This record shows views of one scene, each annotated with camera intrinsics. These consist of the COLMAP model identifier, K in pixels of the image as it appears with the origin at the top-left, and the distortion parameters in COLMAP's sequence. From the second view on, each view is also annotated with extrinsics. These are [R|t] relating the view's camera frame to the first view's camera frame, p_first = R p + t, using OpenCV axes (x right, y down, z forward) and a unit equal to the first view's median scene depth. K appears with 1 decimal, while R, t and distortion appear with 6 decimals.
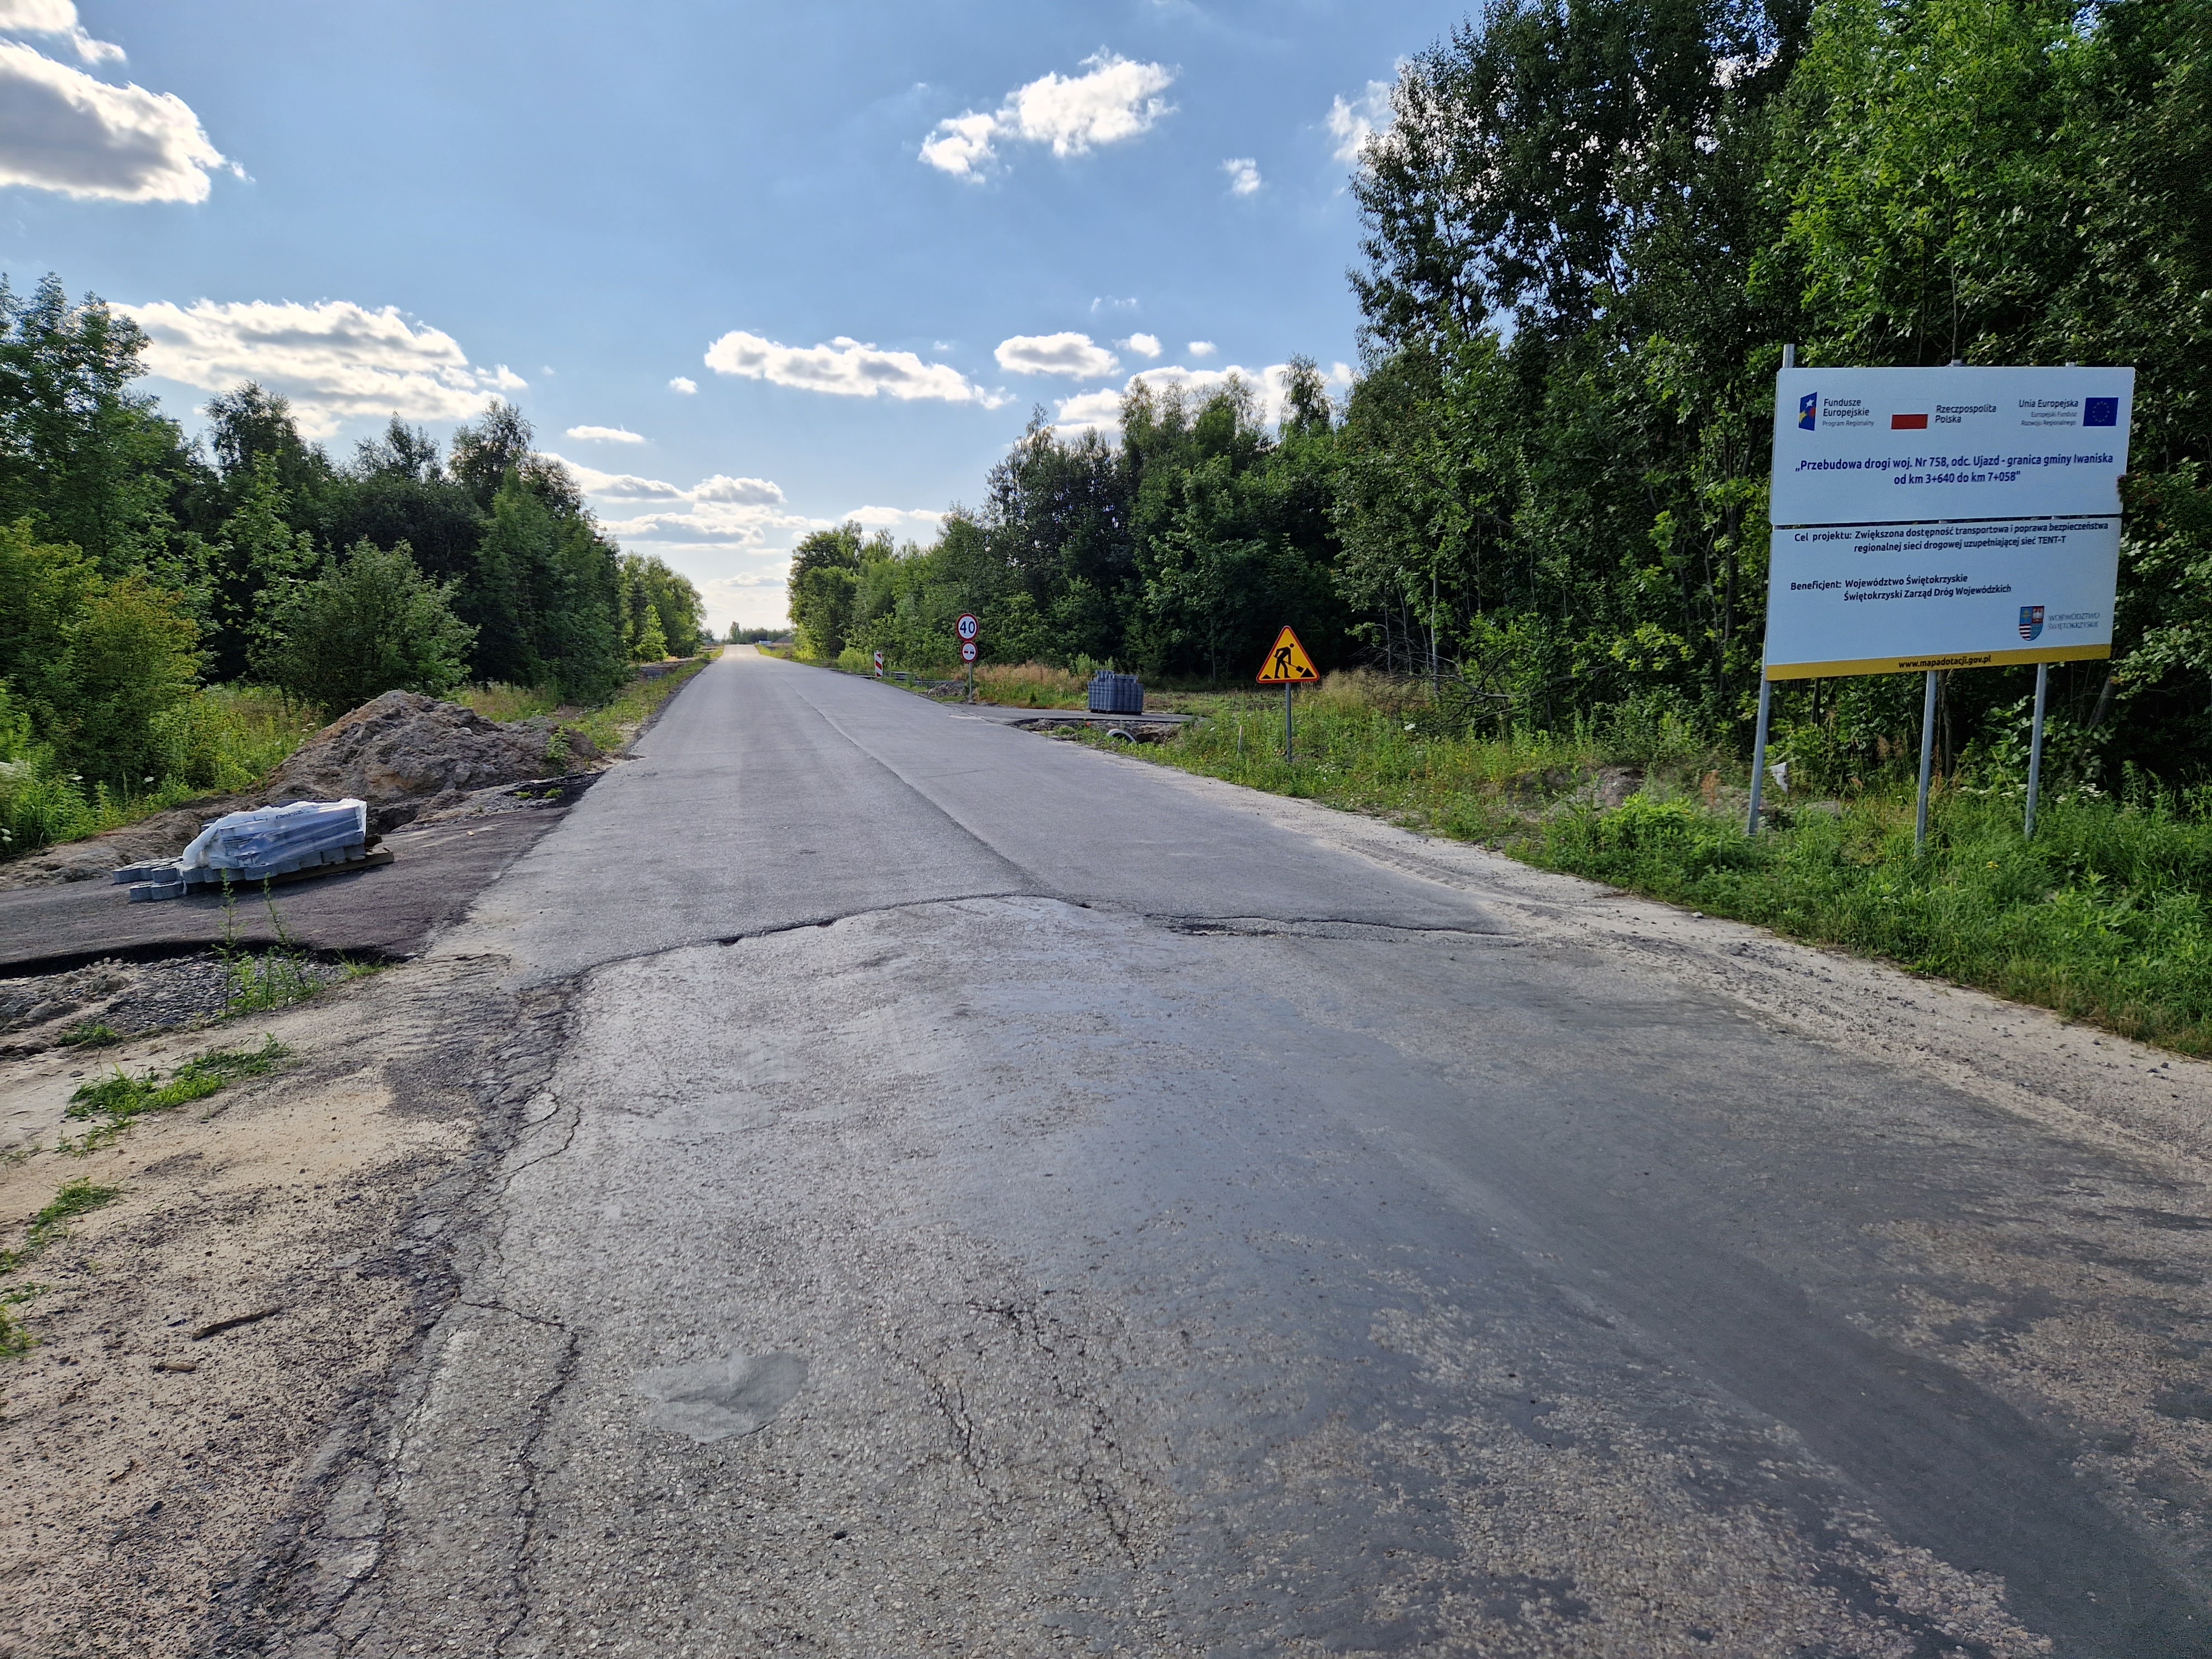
lens RADIAL K [[1492.0, 0, 1105.8], [0, 1492.0, 856.8], [0, 0, 1]] dist [0.069157, -0.046054]
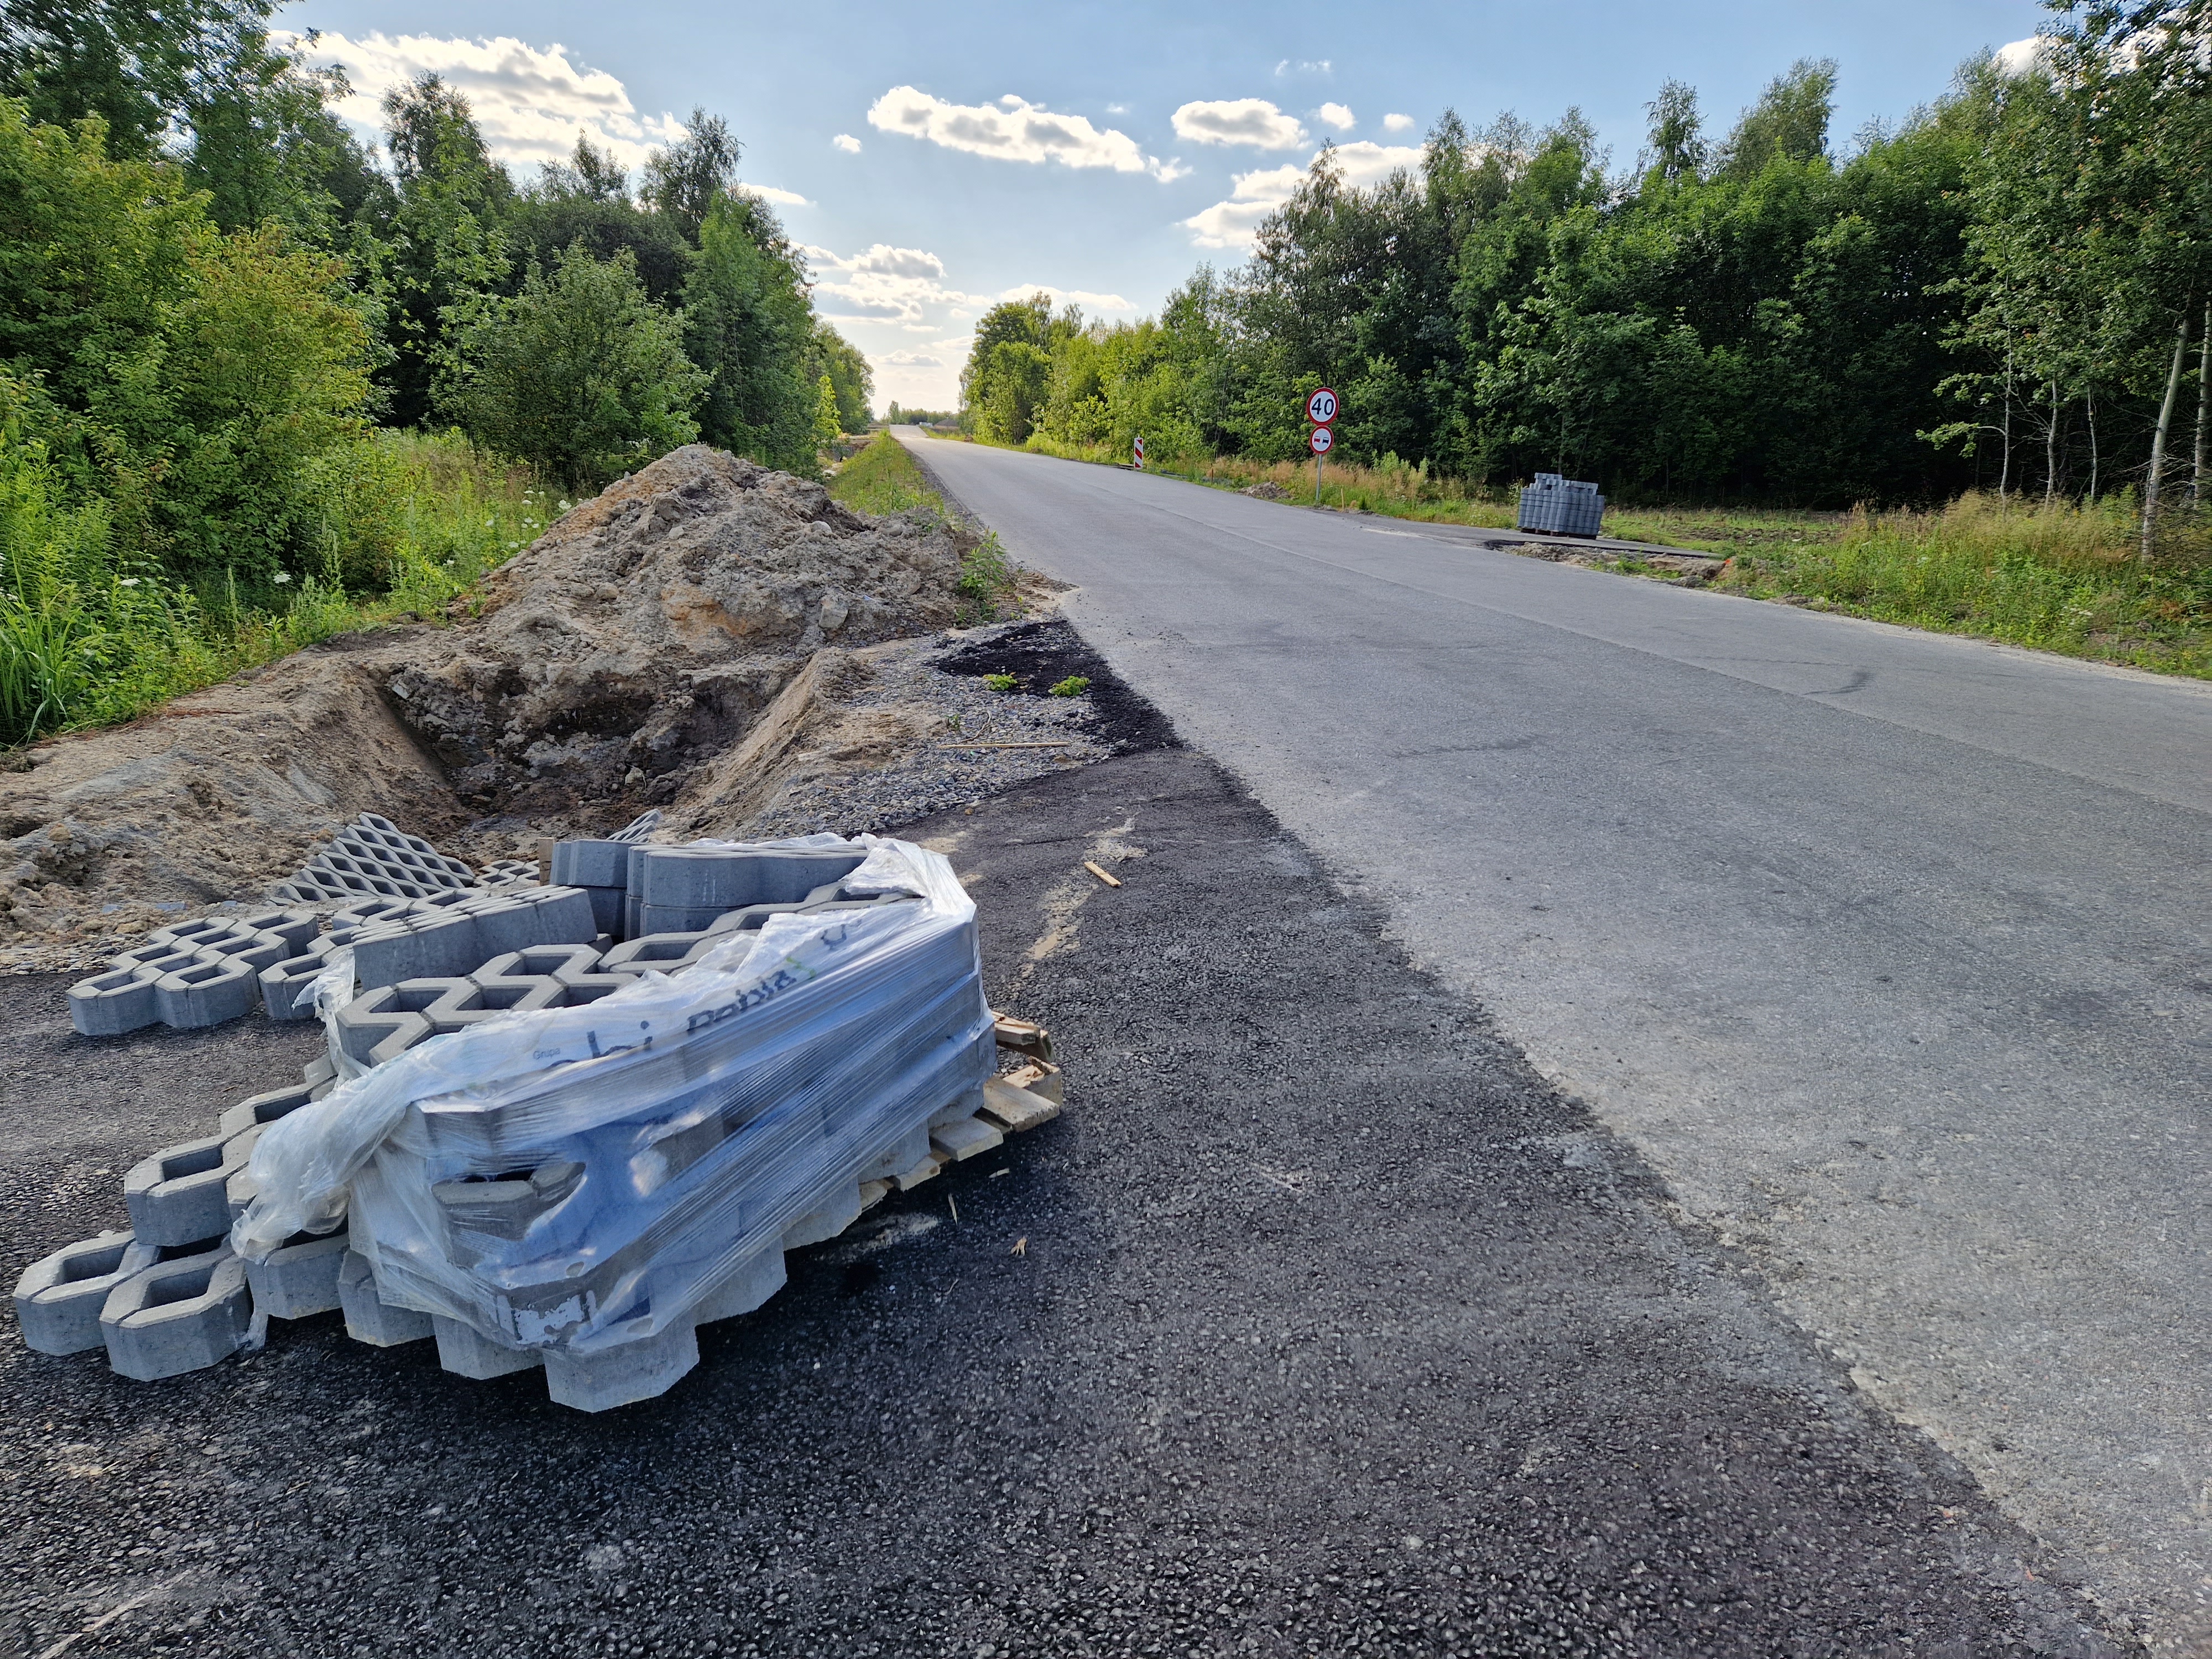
lens RADIAL K [[1492.0, 0, 1093.9], [0, 1492.0, 857.8], [0, 0, 1]] dist [0.069157, -0.046054]
pose [[0.992756, 0.081672, -0.088116, -0.135180], [-0.069631, 0.988803, 0.131989, -0.021868], [0.097909, -0.124897, 0.987327, 0.229347]]
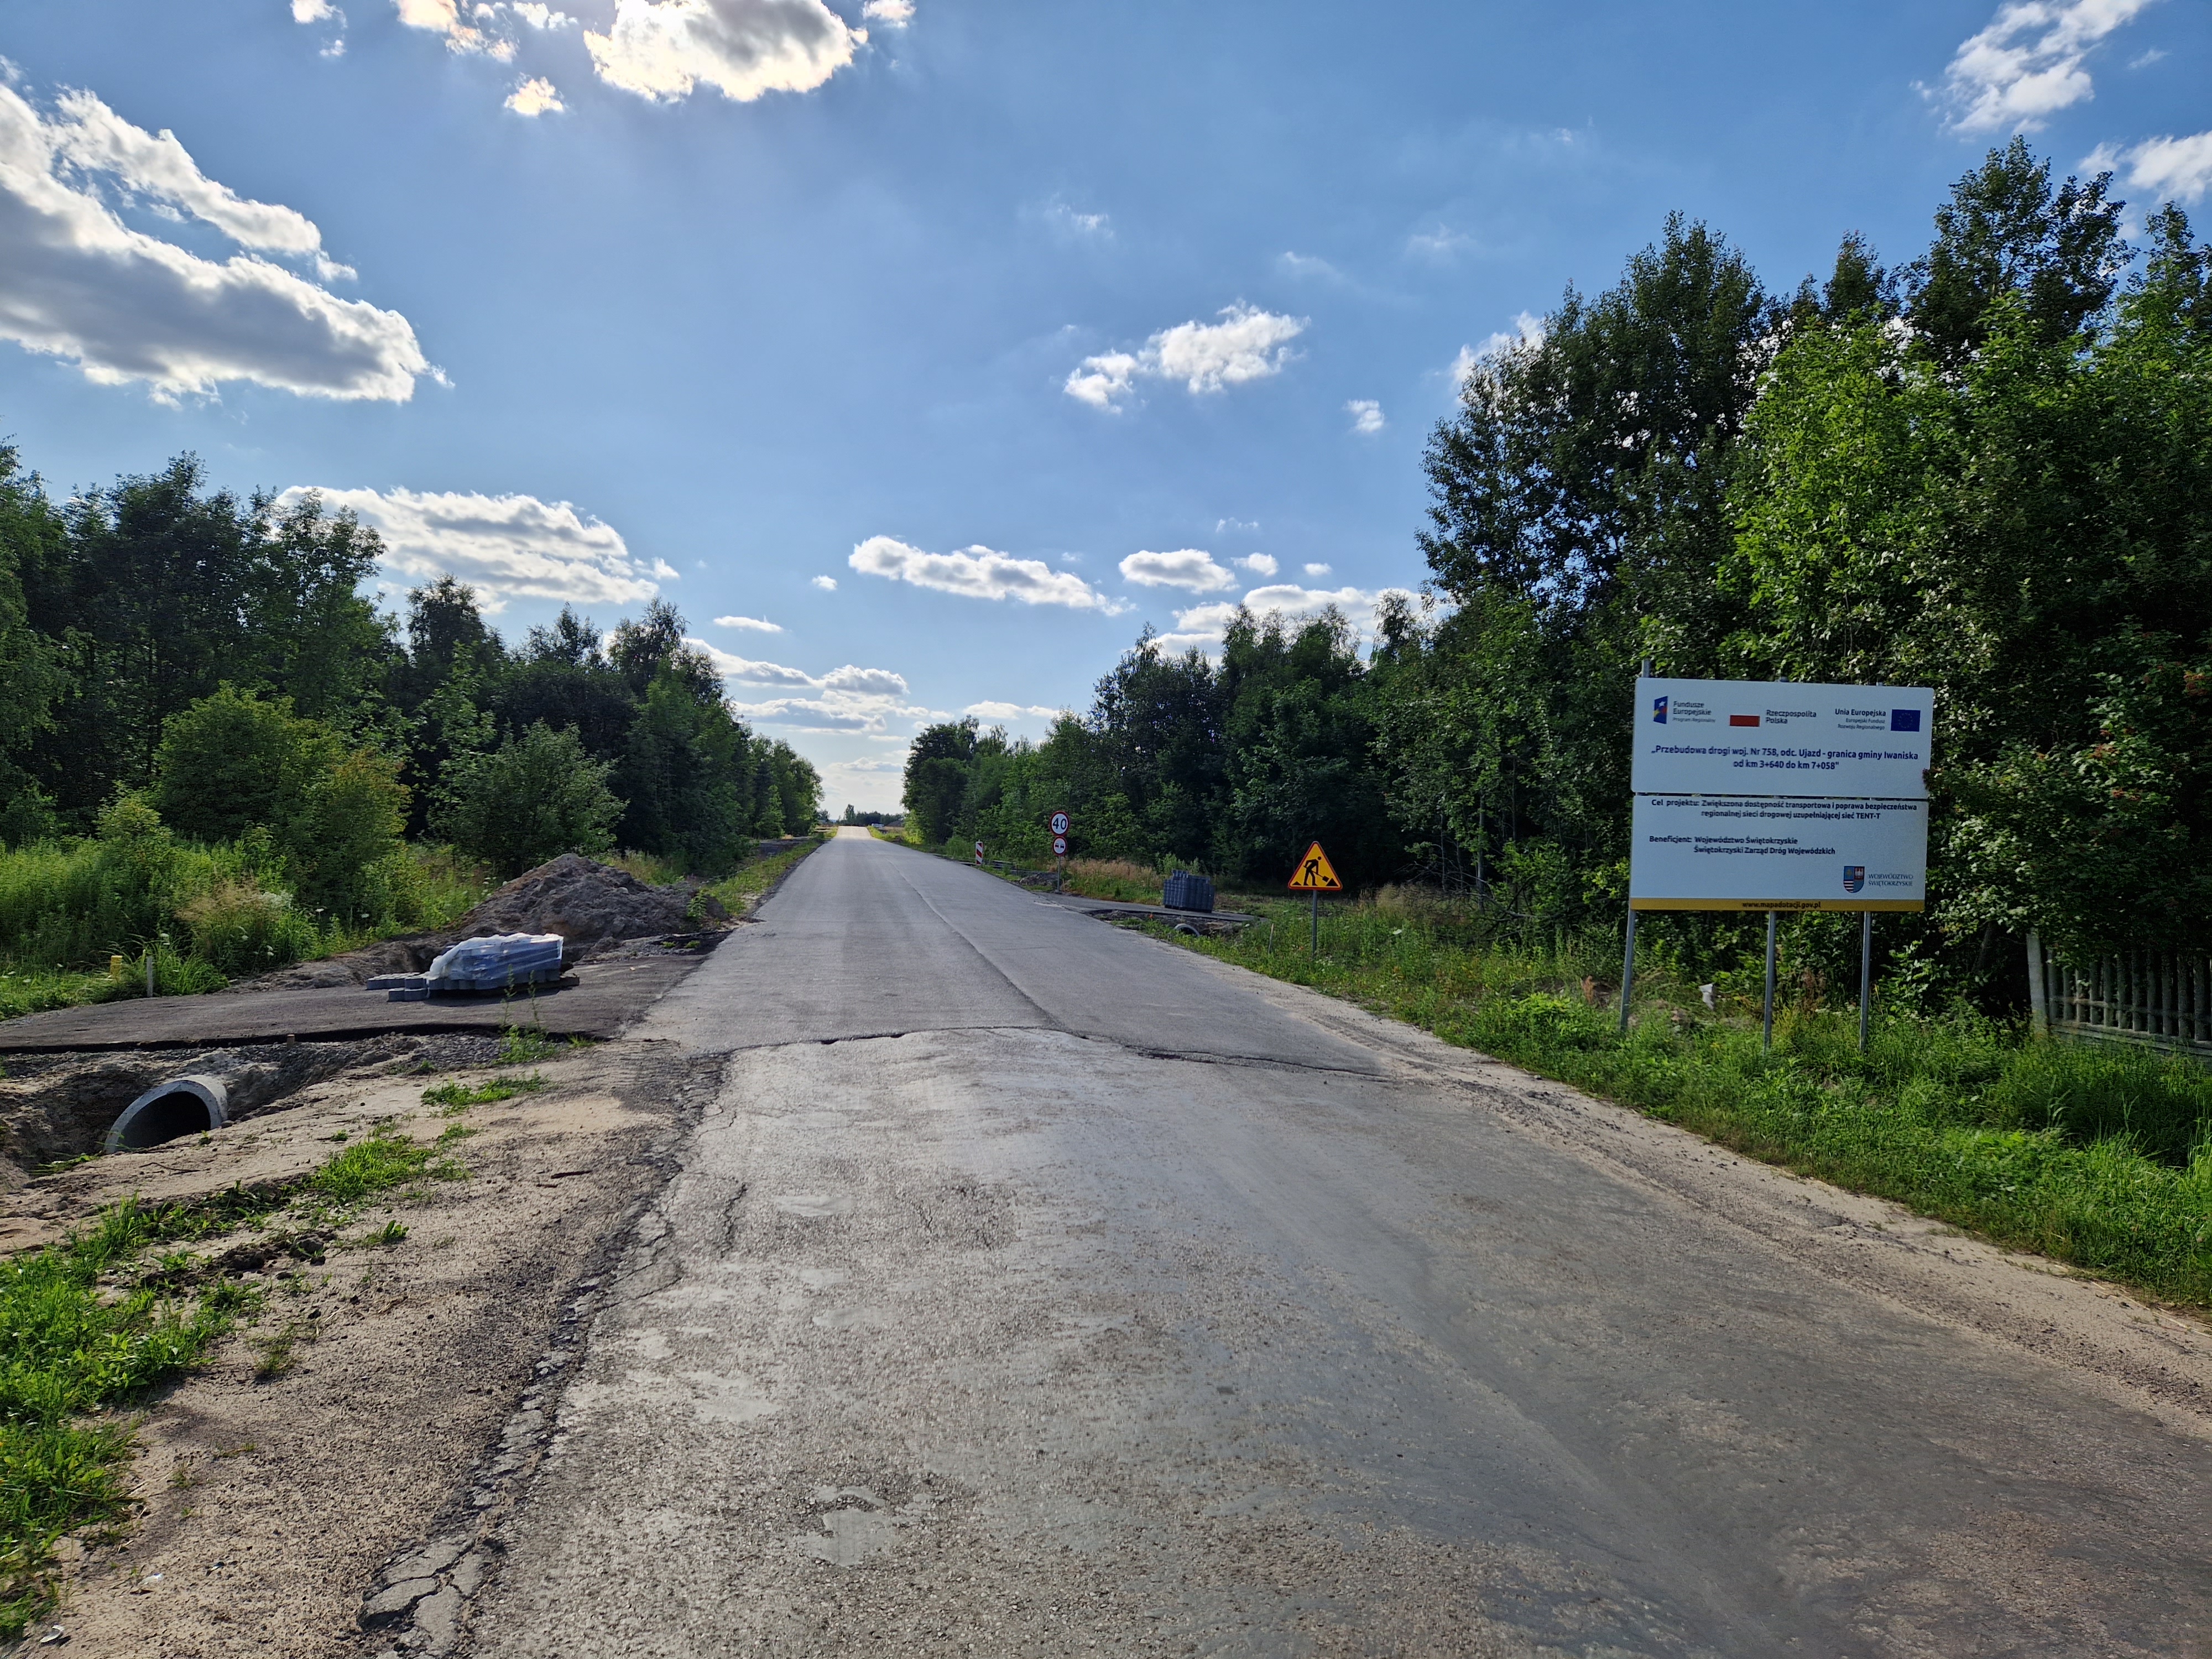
lens RADIAL K [[1492.0, 0, 1104.5], [0, 1492.0, 842.3], [0, 0, 1]] dist [0.069157, -0.046054]
pose [[0.995834, 0.058225, -0.070175, 0.018186], [-0.067532, 0.988055, -0.138517, 0.008886], [0.061271, 0.142679, 0.987871, -0.076733]]
